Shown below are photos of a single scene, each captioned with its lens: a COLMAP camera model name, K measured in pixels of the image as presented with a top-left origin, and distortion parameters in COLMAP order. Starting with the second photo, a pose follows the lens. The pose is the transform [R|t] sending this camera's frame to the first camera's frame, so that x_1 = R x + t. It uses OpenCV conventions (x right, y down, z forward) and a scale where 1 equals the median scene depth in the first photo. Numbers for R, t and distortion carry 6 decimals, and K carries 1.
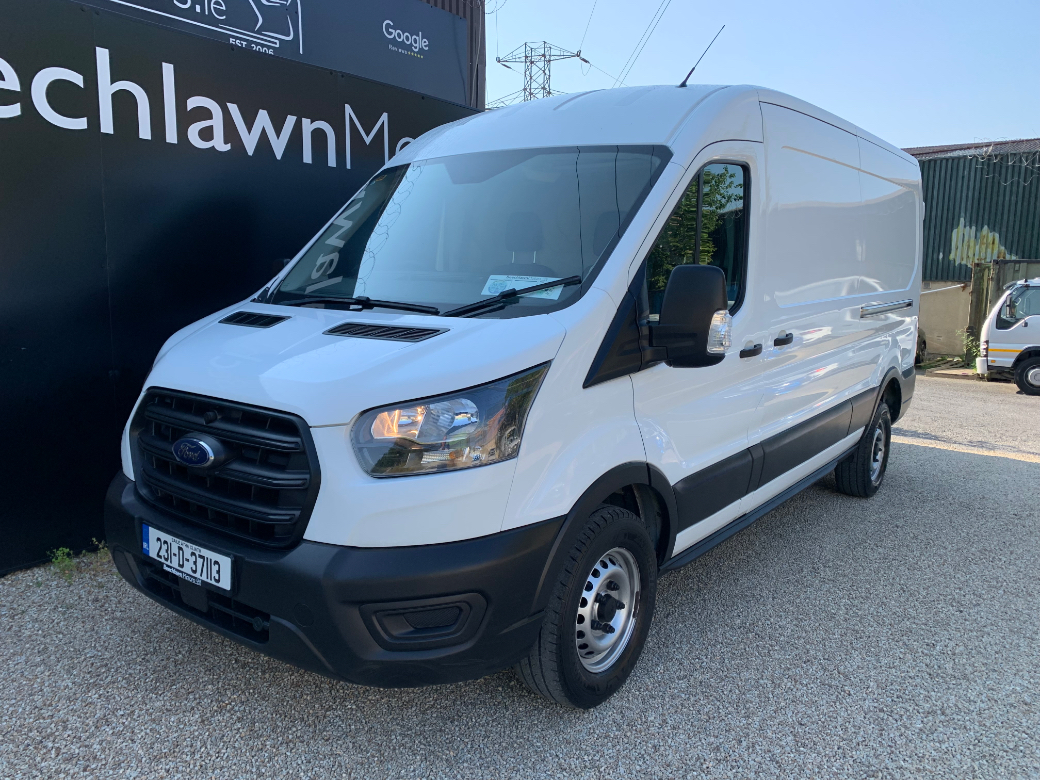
lens RADIAL K [[776.1, 0, 514.7], [0, 776.1, 398.0], [0, 0, 1]] dist [0.040143, -0.027336]
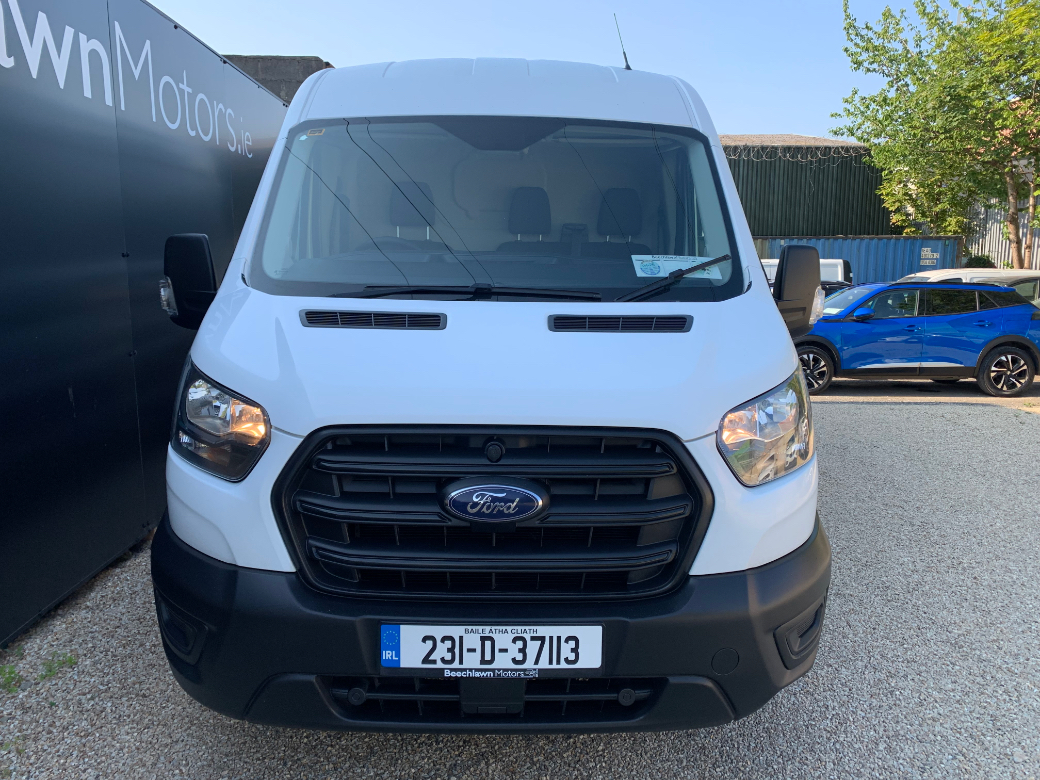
lens RADIAL K [[776.1, 0, 514.4], [0, 776.1, 393.6], [0, 0, 1]] dist [0.040143, -0.027336]
pose [[0.791391, -0.114301, 0.600529, -0.796384], [0.102175, 0.993278, 0.054406, -0.067515], [-0.602711, 0.018303, 0.797750, 0.396989]]
